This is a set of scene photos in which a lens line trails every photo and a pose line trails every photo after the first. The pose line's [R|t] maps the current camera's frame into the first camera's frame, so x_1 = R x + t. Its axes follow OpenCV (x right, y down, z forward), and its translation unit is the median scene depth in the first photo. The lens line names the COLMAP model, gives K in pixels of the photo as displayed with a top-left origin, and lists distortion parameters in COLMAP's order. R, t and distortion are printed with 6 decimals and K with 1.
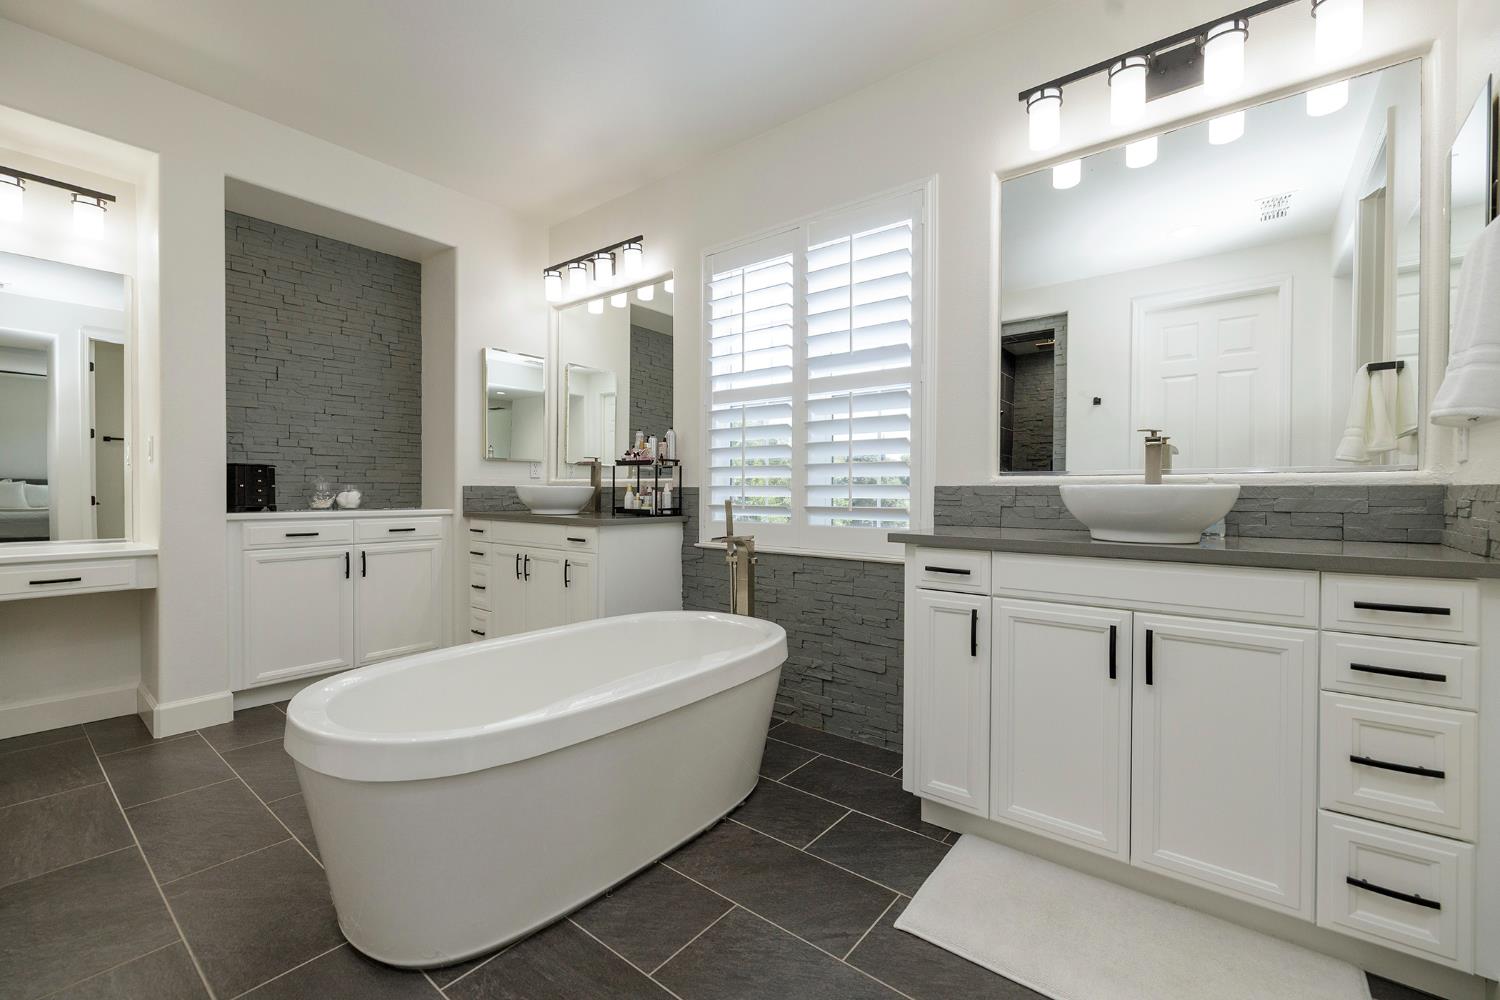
lens RADIAL K [[628.6, 0, 734.2], [0, 628.6, 498.7], [0, 0, 1]] dist [0.001927, -0.000442]
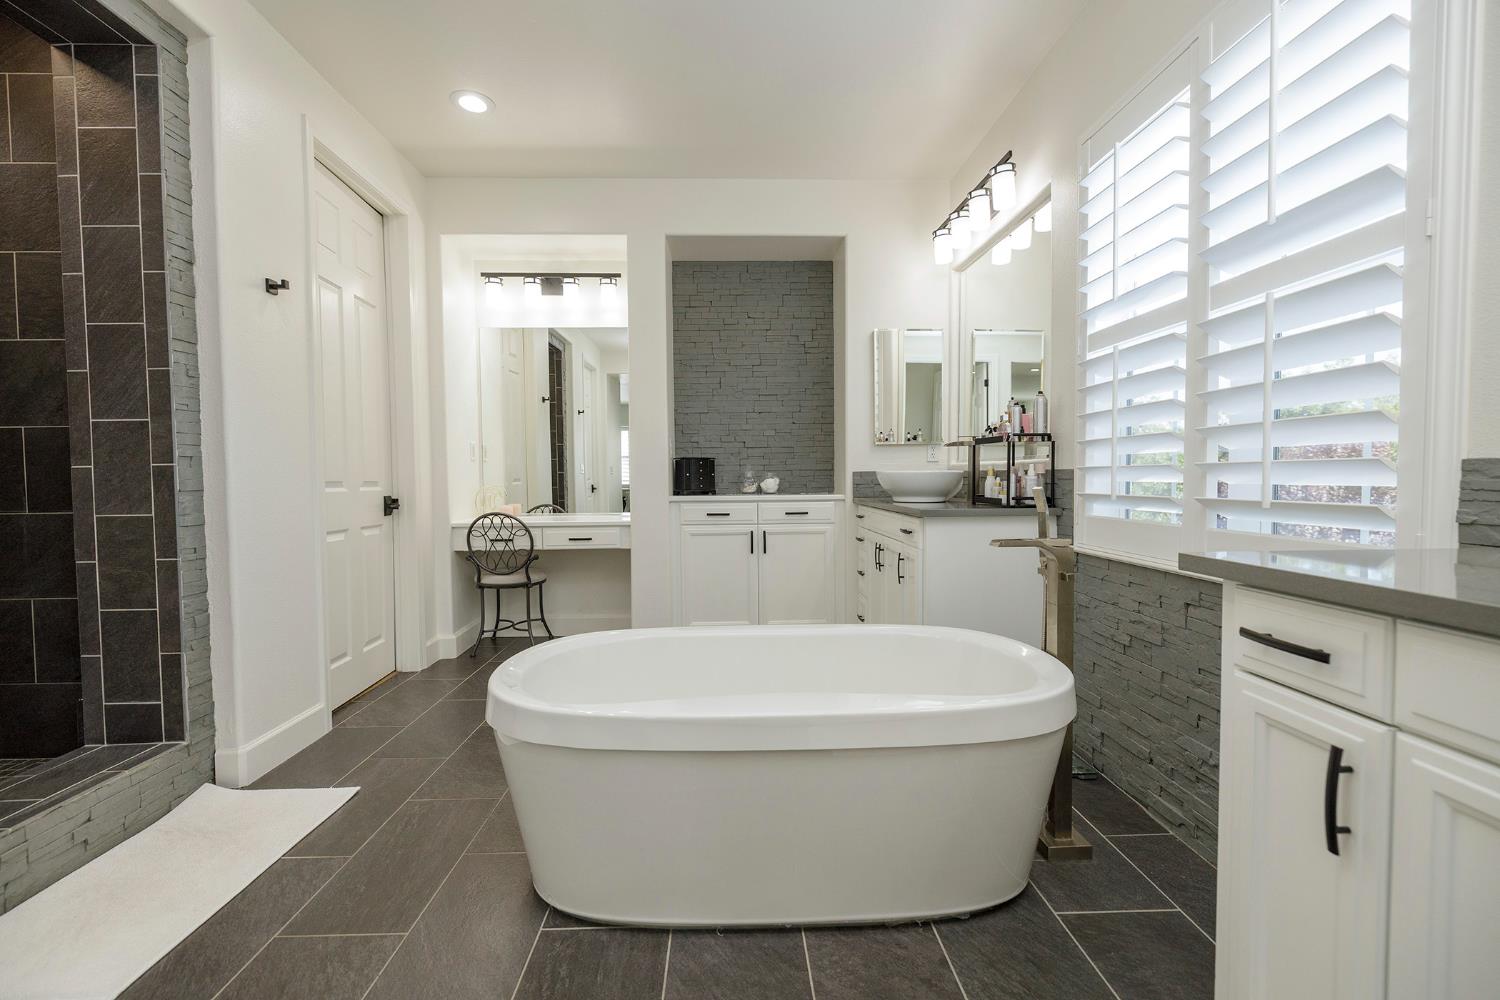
lens RADIAL K [[628.6, 0, 743.5], [0, 628.6, 498.6], [0, 0, 1]] dist [0.001927, -0.000442]
pose [[0.652639, 0.016781, -0.757483, 0.254338], [0.002859, 0.999693, 0.024610, -0.003130], [0.757664, -0.018227, 0.652390, 0.238046]]
